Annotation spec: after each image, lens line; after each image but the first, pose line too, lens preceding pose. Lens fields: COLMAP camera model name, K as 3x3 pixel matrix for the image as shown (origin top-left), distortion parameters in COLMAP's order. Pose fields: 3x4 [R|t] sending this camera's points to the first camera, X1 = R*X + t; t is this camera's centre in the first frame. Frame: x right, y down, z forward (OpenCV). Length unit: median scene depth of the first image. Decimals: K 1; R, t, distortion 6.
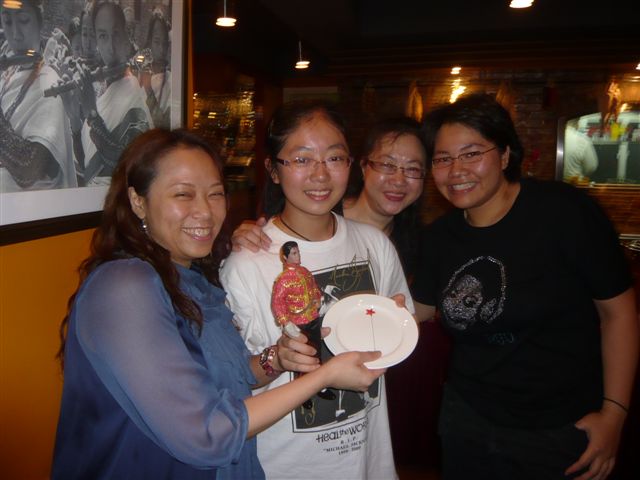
lens RADIAL K [[528.0, 0, 322.4], [0, 528.0, 242.1], [0, 0, 1]] dist [-0.091798, 0.019867]
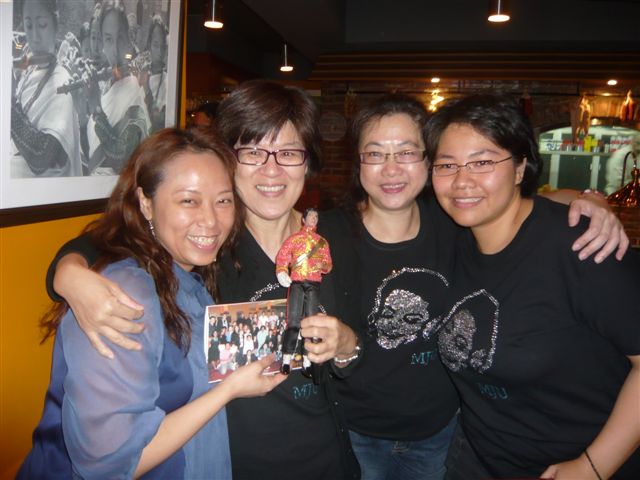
lens RADIAL K [[525.0, 0, 315.1], [0, 525.0, 246.5], [0, 0, 1]] dist [-0.082129, -0.001656]
pose [[0.999254, 0.028423, 0.026153, -0.001993], [-0.028531, 0.999586, 0.003799, 0.025362], [-0.026035, -0.004542, 0.999651, -0.111558]]
